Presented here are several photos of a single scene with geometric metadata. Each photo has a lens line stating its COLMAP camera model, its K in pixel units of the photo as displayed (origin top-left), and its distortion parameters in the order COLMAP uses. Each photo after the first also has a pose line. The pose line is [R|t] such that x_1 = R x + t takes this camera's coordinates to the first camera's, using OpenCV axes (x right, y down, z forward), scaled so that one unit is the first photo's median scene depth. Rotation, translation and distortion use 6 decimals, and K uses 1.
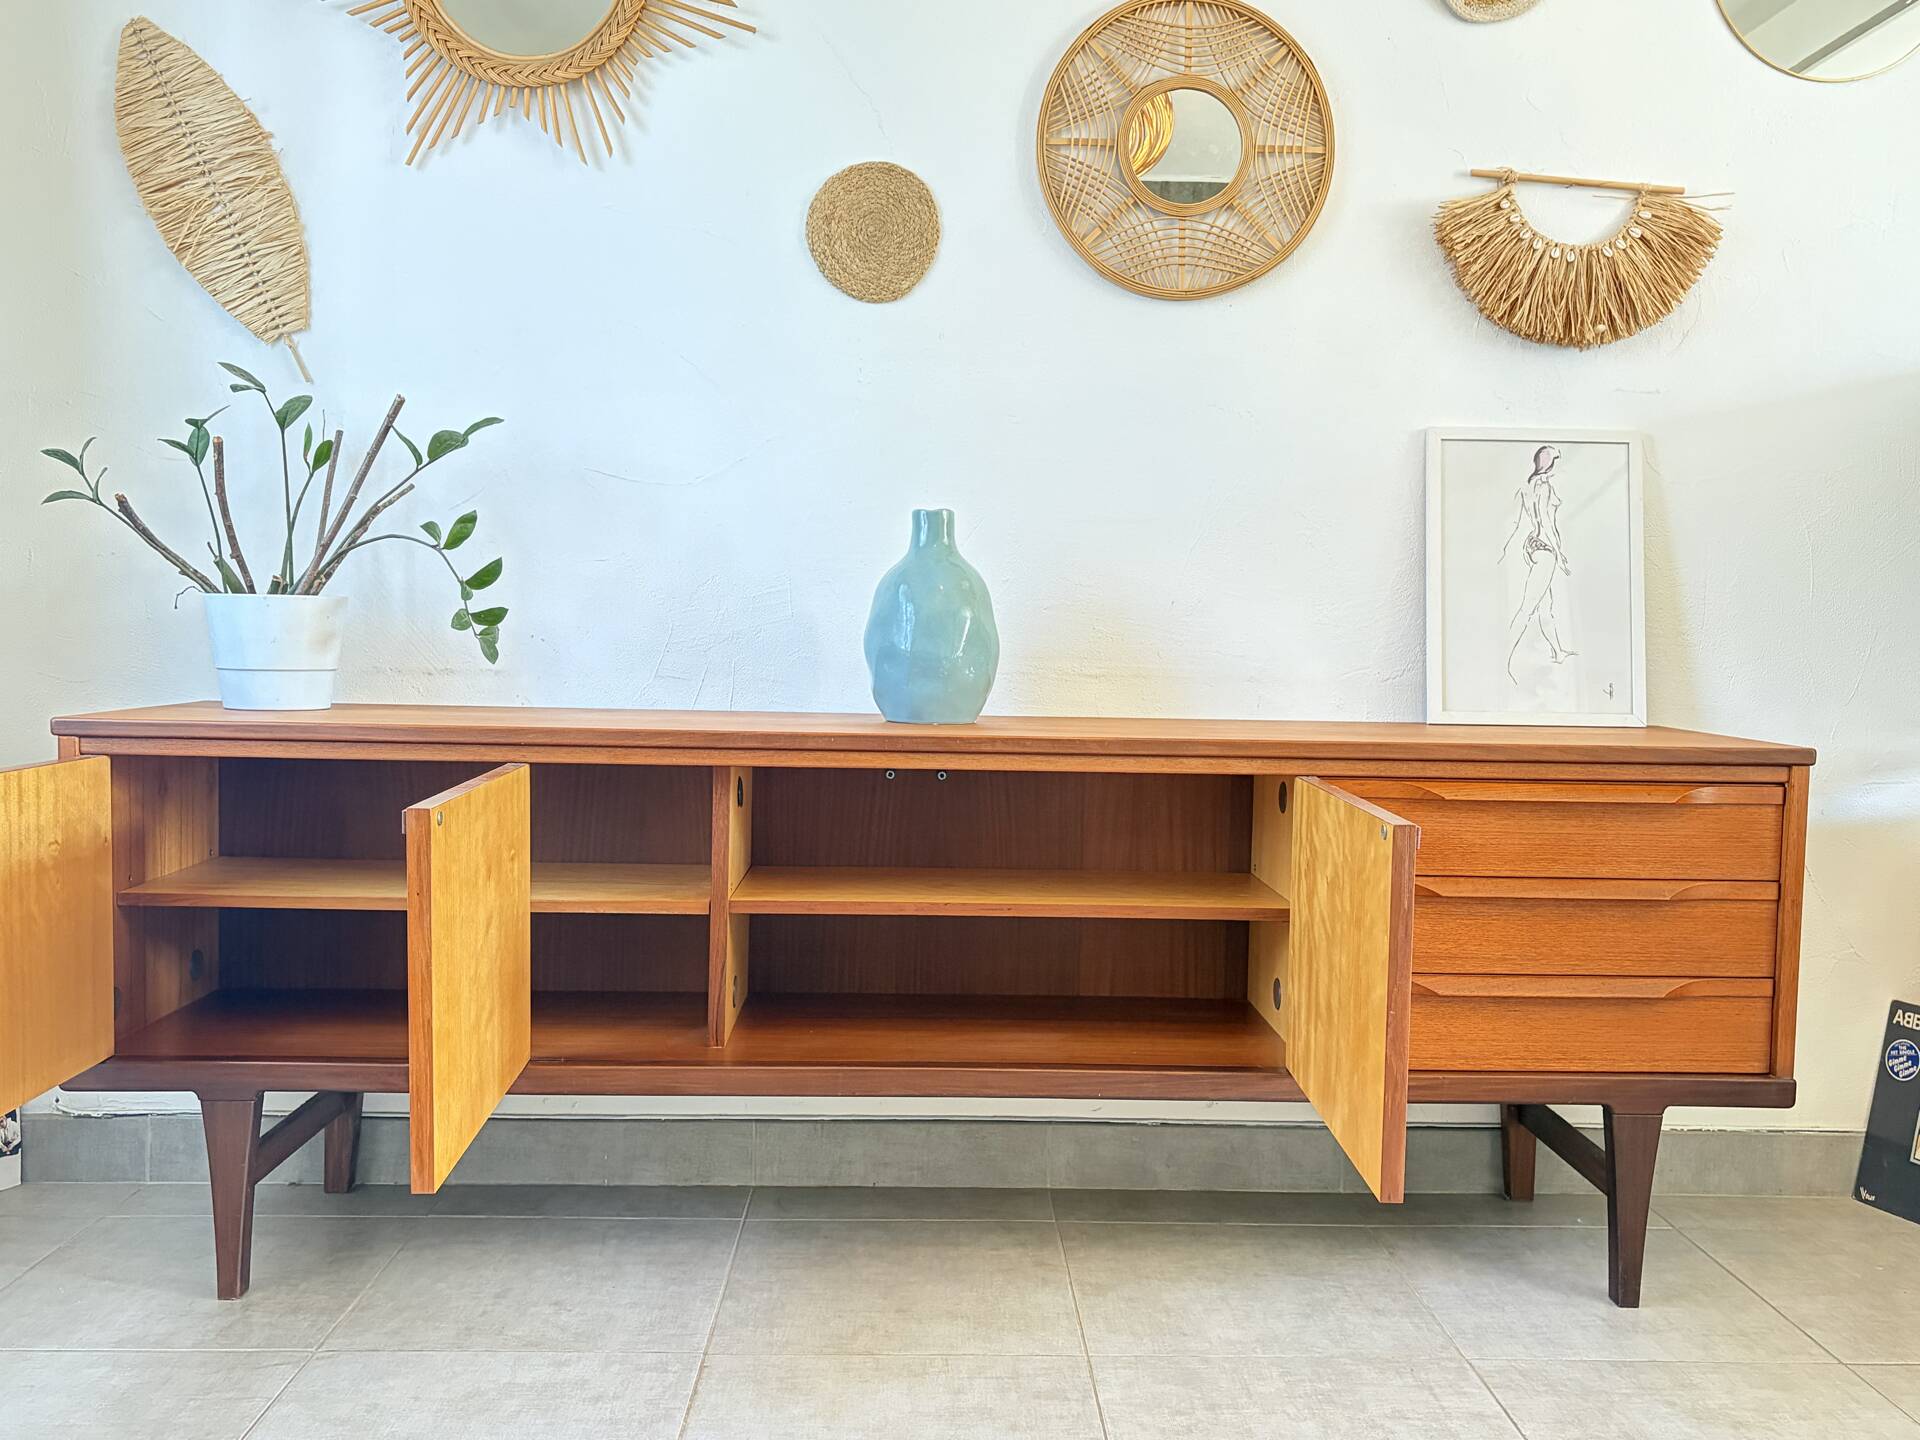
lens RADIAL K [[1724.7, 0, 970.9], [0, 1724.7, 728.4], [0, 0, 1]] dist [0.031789, -0.018503]
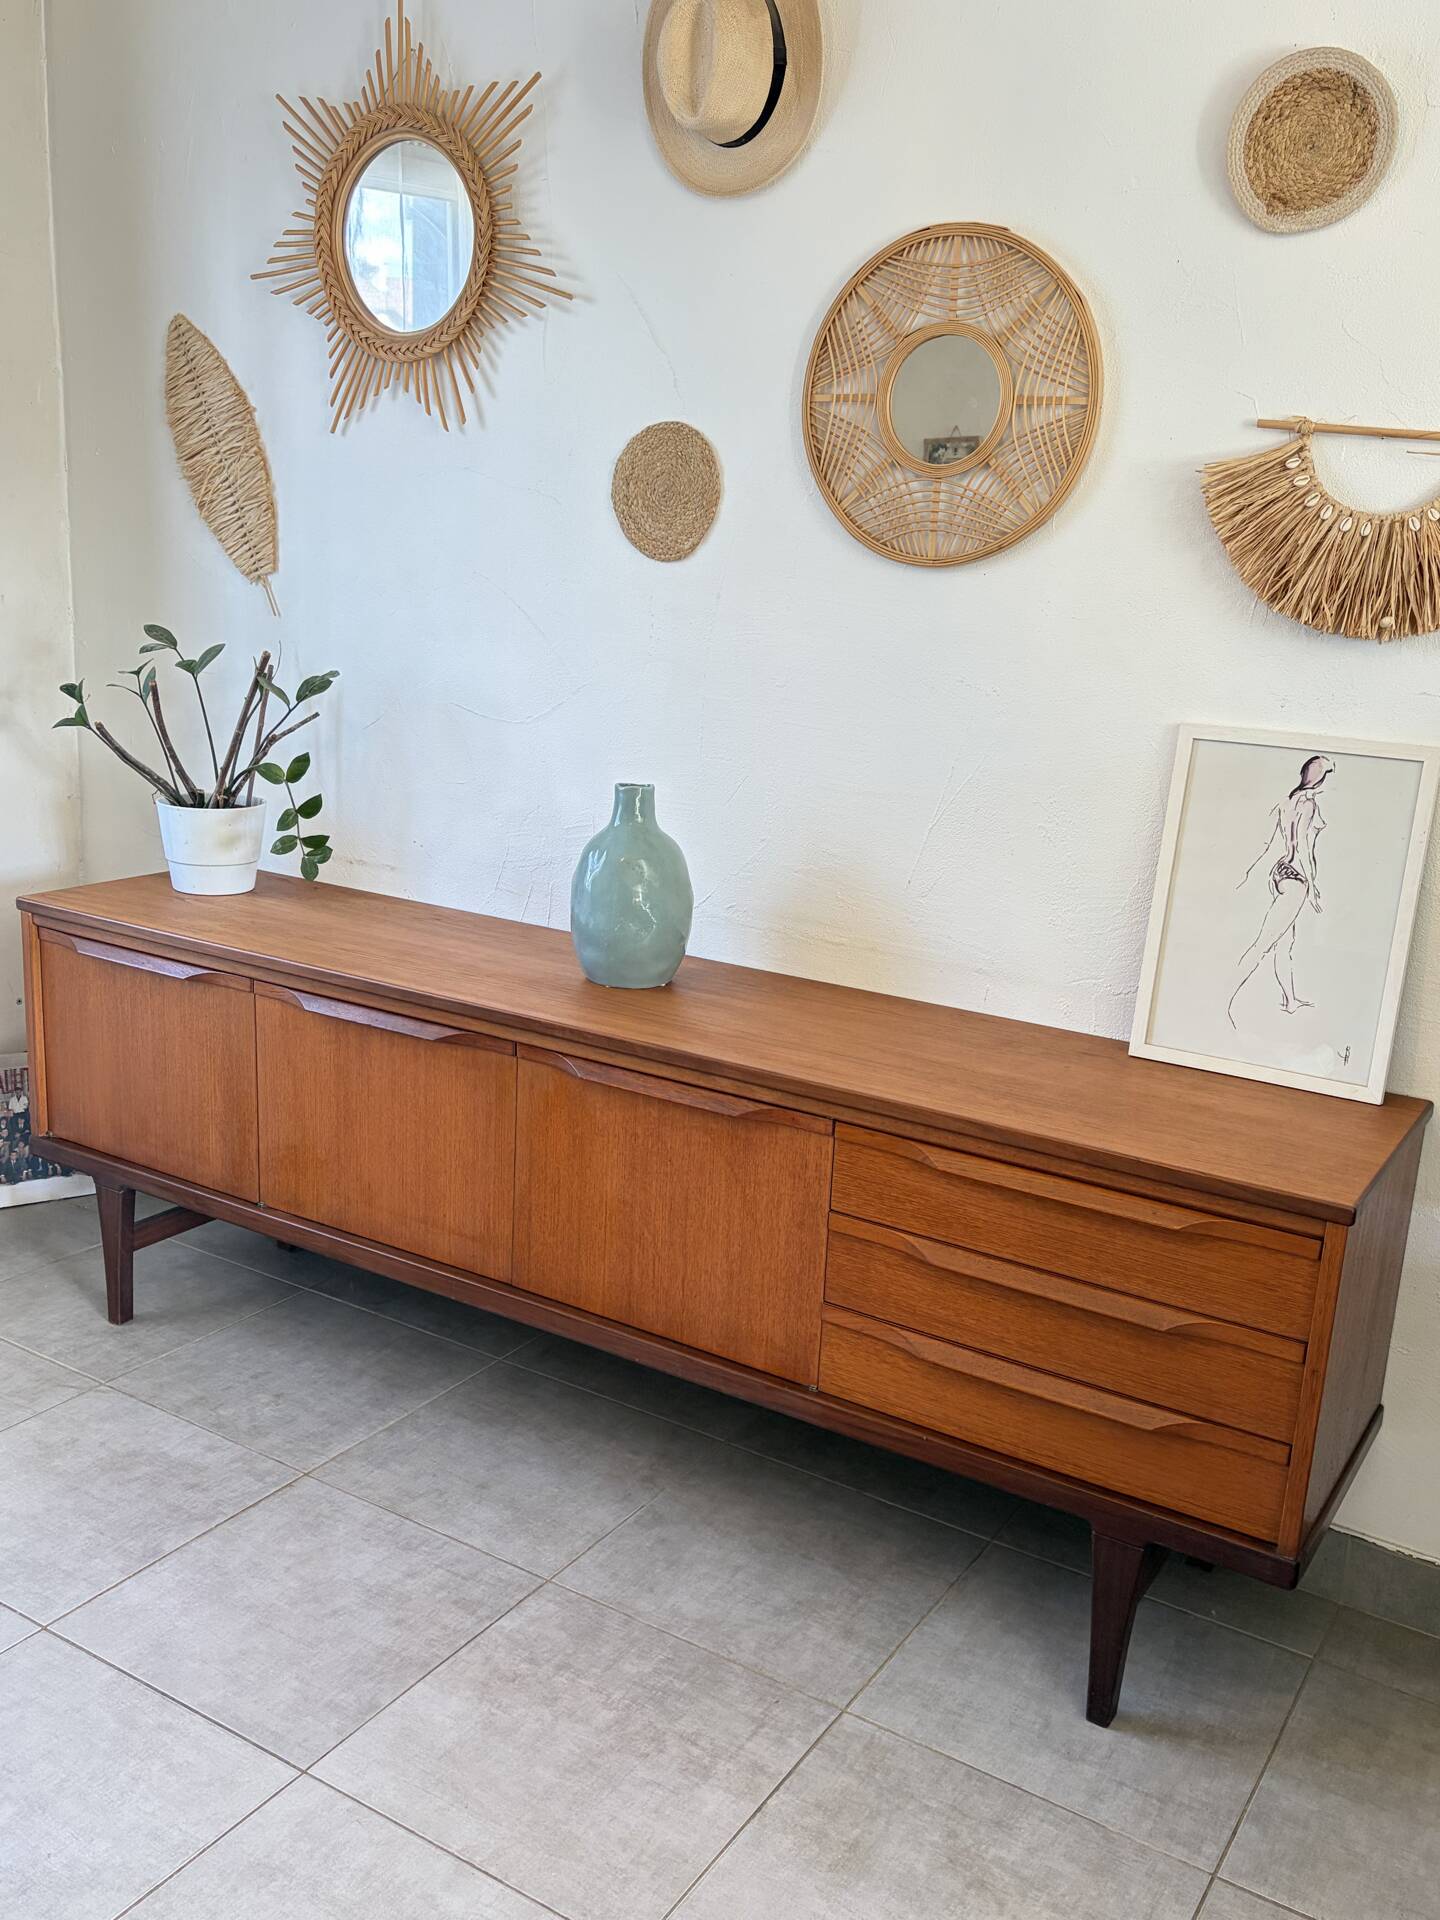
lens RADIAL K [[1724.7, 0, 711.2], [0, 1724.7, 970.1], [0, 0, 1]] dist [0.031789, -0.018503]
pose [[0.829496, 0.157562, -0.535827, 0.600474], [-0.067712, 0.980676, 0.183549, -0.211710], [0.554393, -0.115971, 0.824135, 0.142390]]
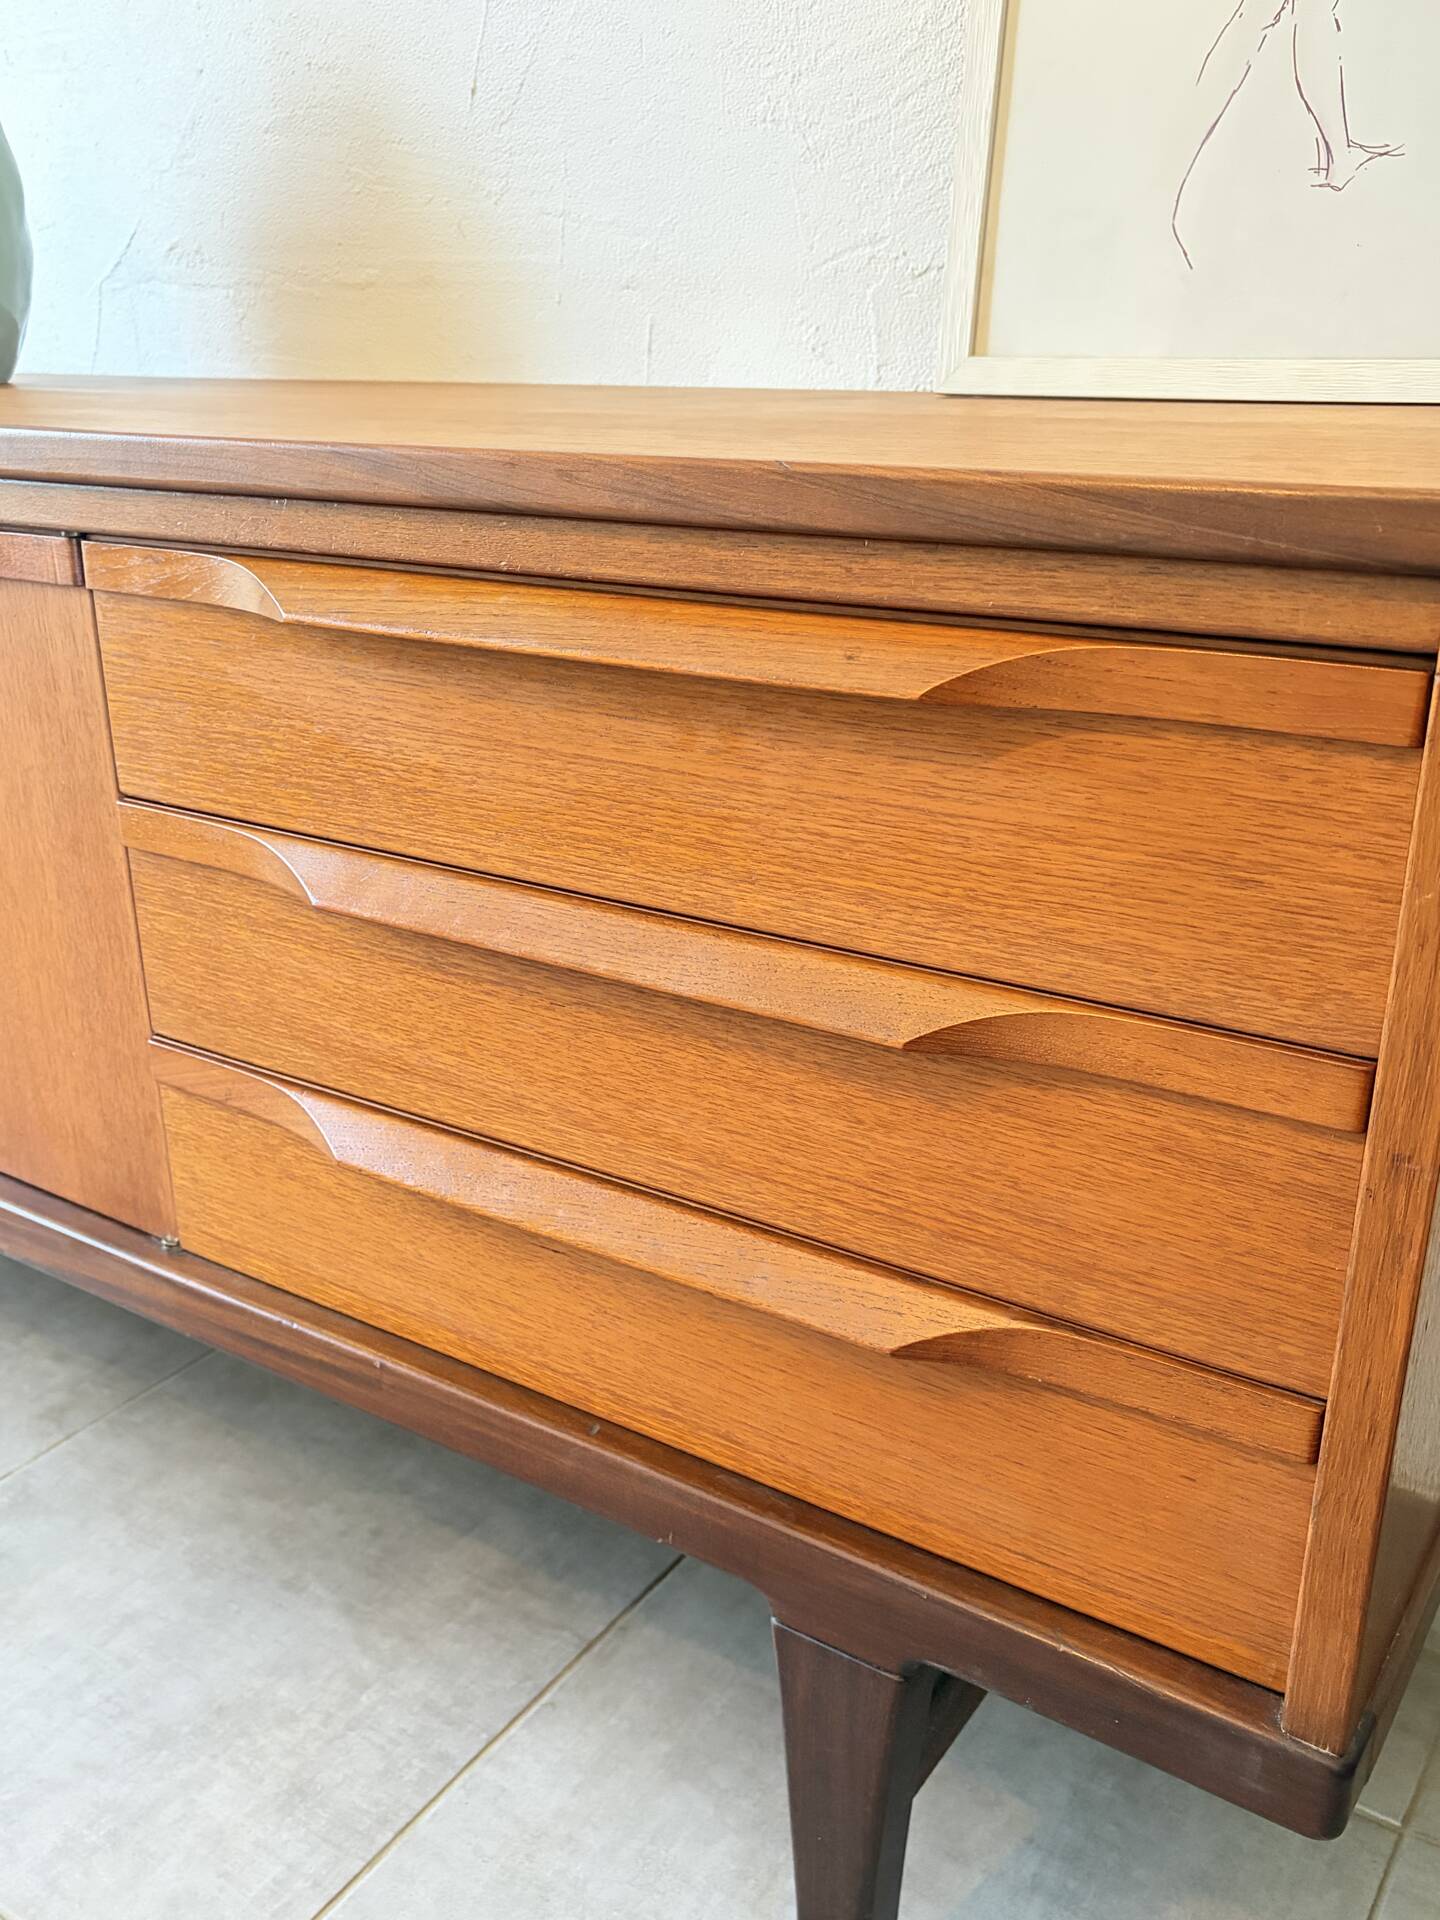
lens RADIAL K [[1724.7, 0, 710.9], [0, 1724.7, 976.9], [0, 0, 1]] dist [0.031789, -0.018503]
pose [[0.813276, 0.184128, -0.551977, 0.480830], [-0.011667, 0.953583, 0.300906, 0.005263], [0.581761, -0.238279, 0.777674, 0.704176]]
